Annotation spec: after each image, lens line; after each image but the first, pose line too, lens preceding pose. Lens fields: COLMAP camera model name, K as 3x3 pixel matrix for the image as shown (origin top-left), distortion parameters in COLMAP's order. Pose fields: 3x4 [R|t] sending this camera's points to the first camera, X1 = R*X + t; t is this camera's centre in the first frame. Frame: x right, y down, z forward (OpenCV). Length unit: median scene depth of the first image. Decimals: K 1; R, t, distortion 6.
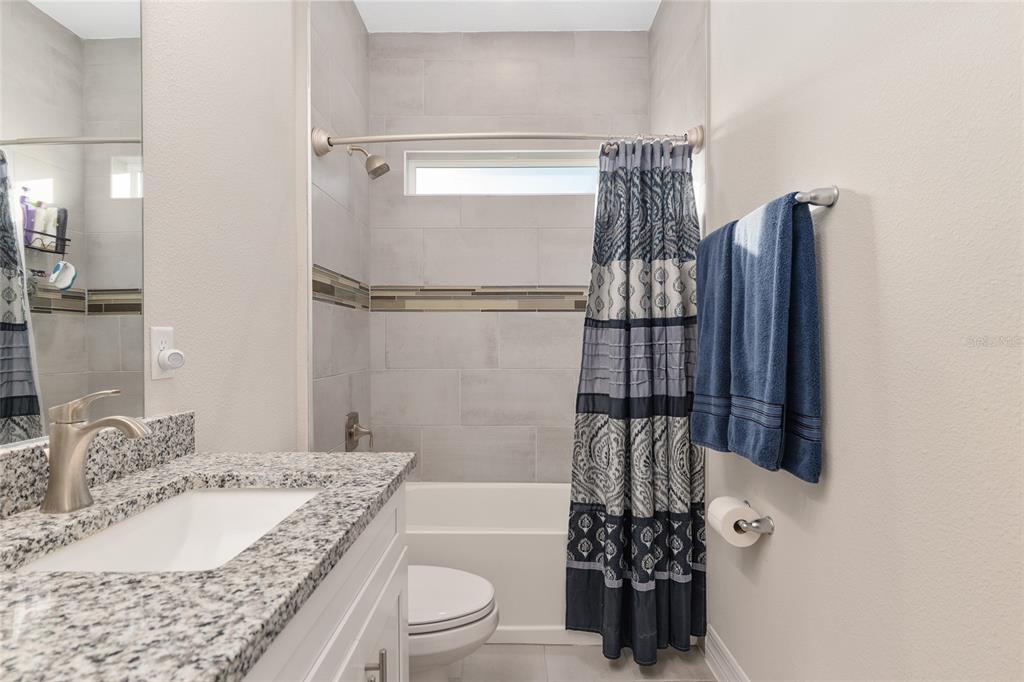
lens RADIAL K [[511.7, 0, 512.0], [0, 511.7, 341.0], [0, 0, 1]] dist [0.000035, 0.000217]
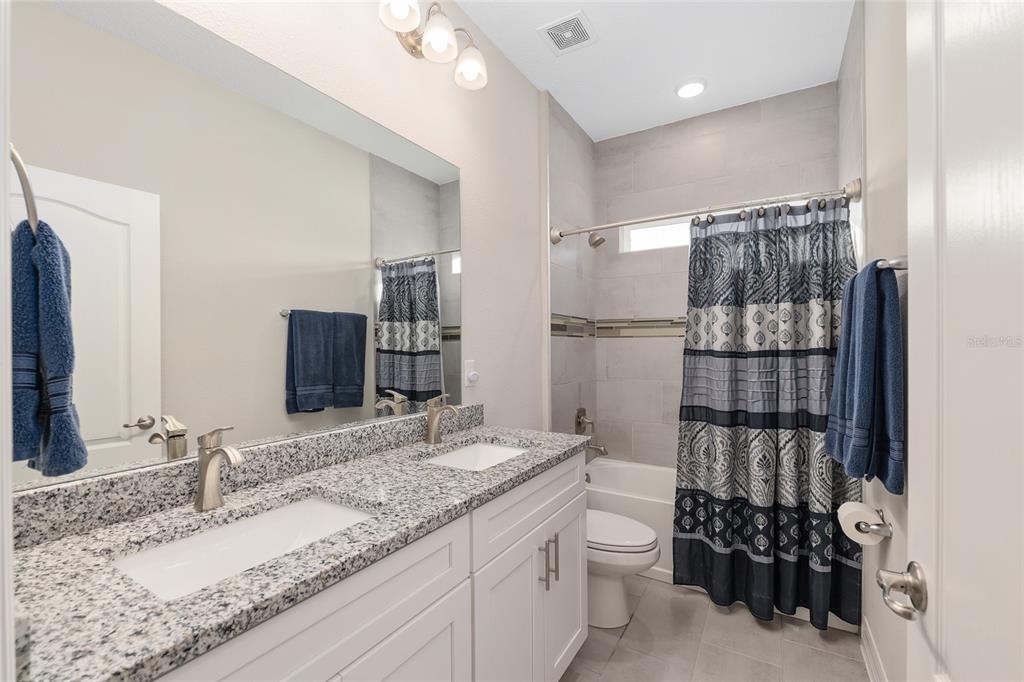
lens RADIAL K [[438.7, 0, 511.0], [0, 438.7, 345.1], [0, 0, 1]] dist [-0.003639, -0.000189]
pose [[0.858019, -0.002974, -0.513610, 0.235294], [0.002965, 0.999995, -0.000838, -0.059529], [0.513610, -0.000803, 0.858024, -0.270026]]
